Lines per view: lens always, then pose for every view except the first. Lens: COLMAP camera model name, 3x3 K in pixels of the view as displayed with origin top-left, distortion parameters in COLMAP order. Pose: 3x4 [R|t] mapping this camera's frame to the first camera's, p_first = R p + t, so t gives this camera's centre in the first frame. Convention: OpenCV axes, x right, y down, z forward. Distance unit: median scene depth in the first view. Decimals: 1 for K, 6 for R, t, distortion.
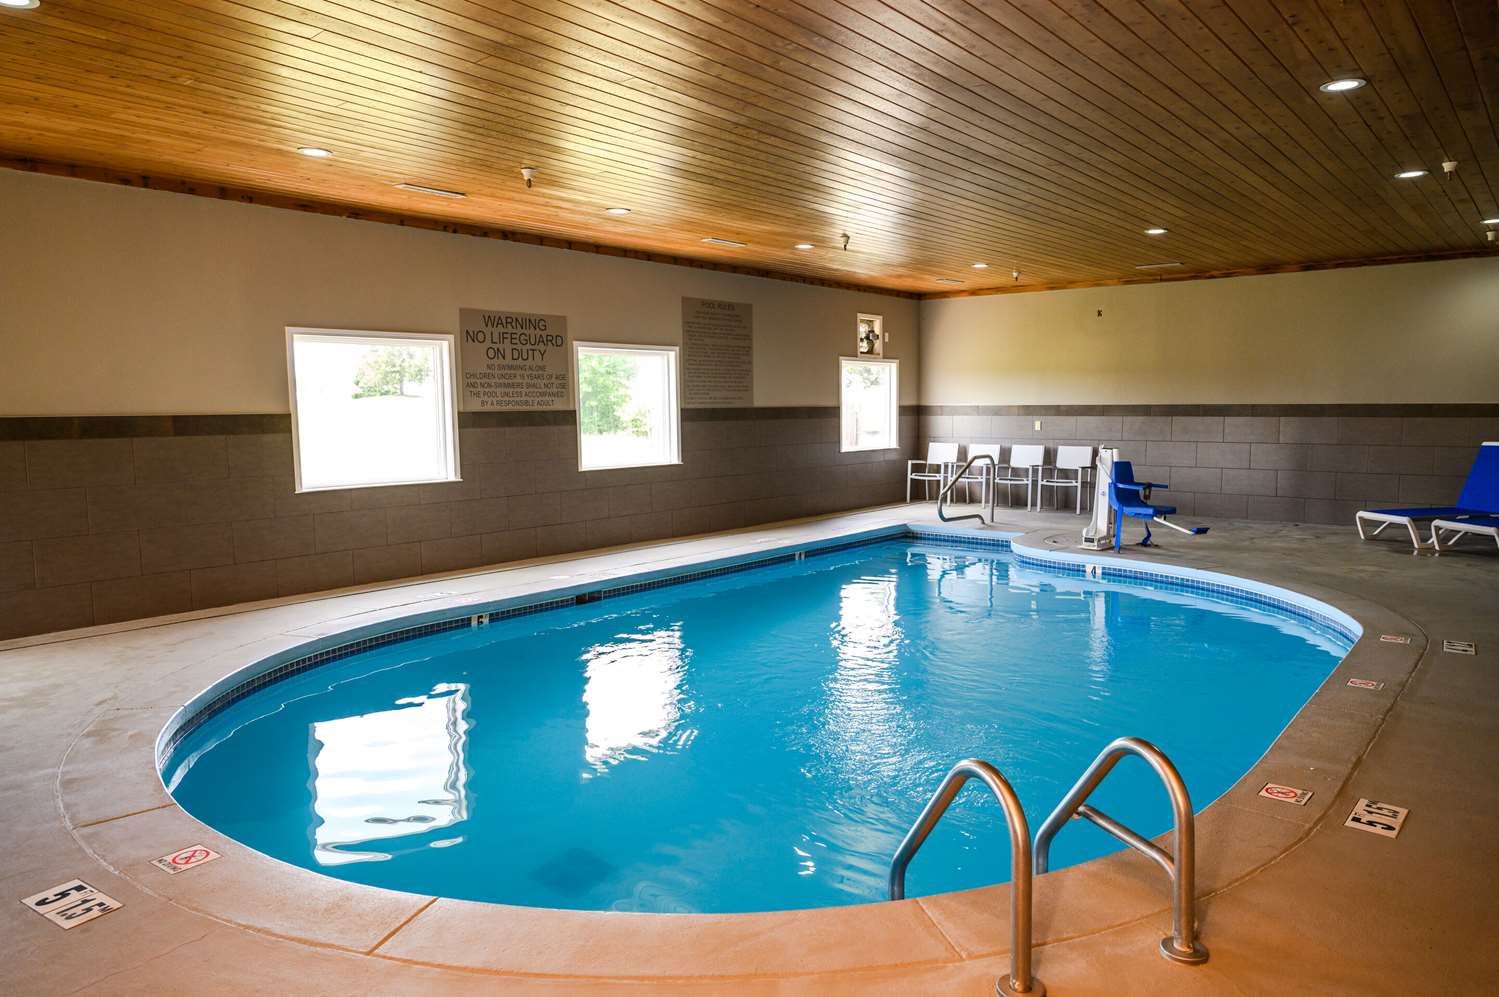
lens RADIAL K [[1003.4, 0, 748.5], [0, 1003.4, 494.3], [0, 0, 1]] dist [0.001555, 0.002859]
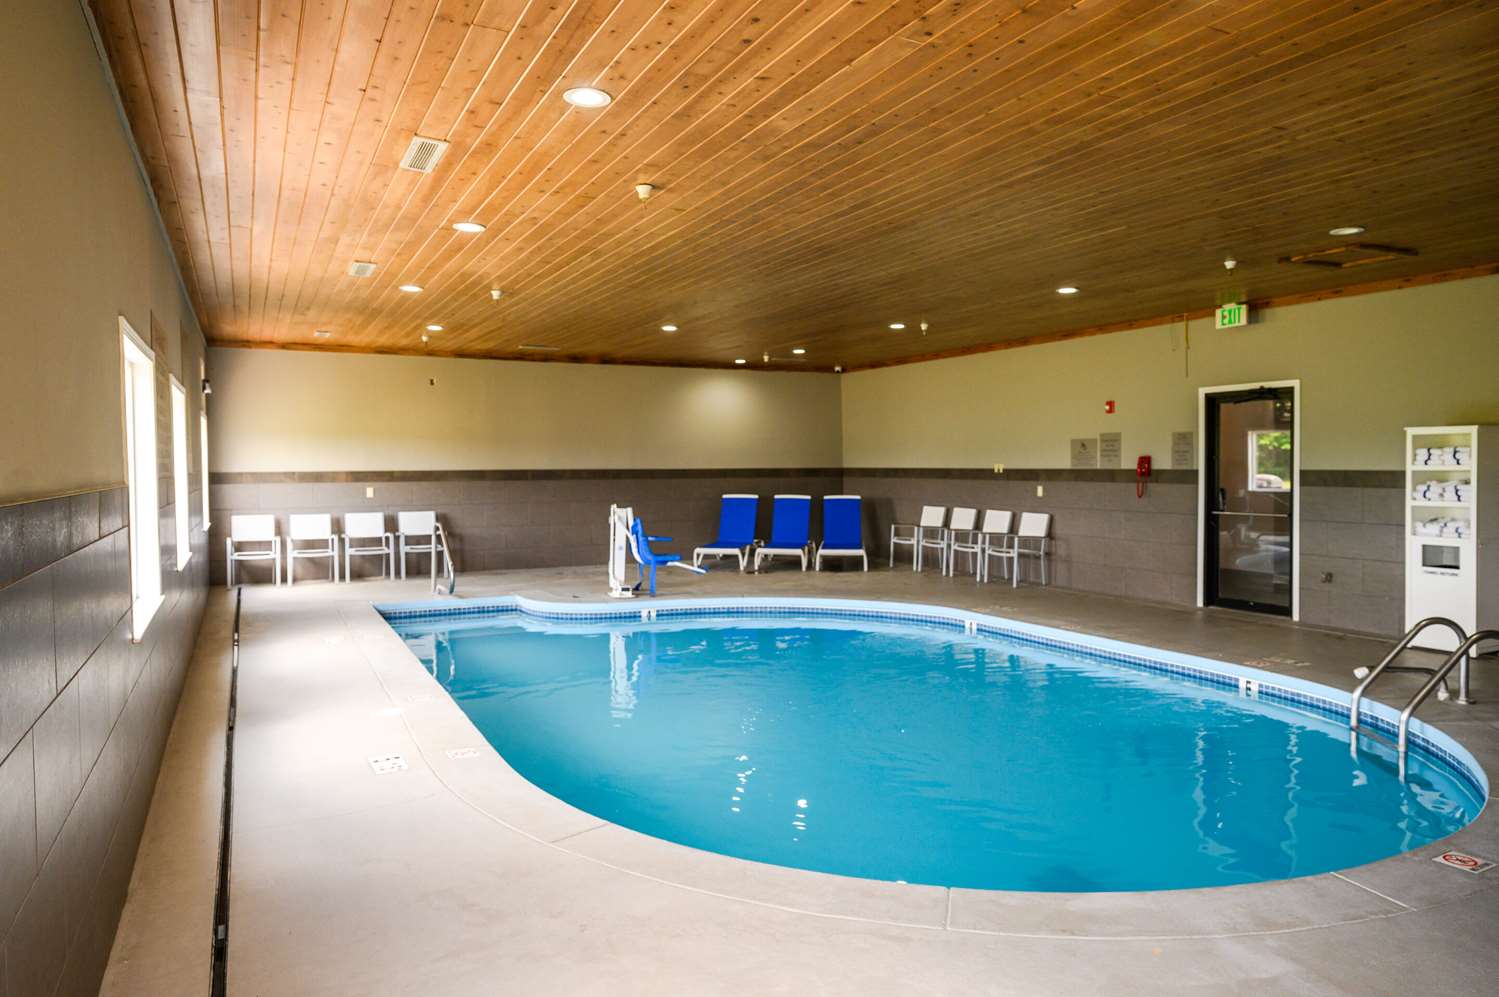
lens RADIAL K [[1003.4, 0, 748.5], [0, 1003.4, 494.3], [0, 0, 1]] dist [0.001555, 0.002859]
pose [[0.403929, -0.024052, 0.914474, -0.454405], [0.085310, 0.996288, -0.011478, -0.026081], [-0.910804, 0.082650, 0.404482, 0.293618]]
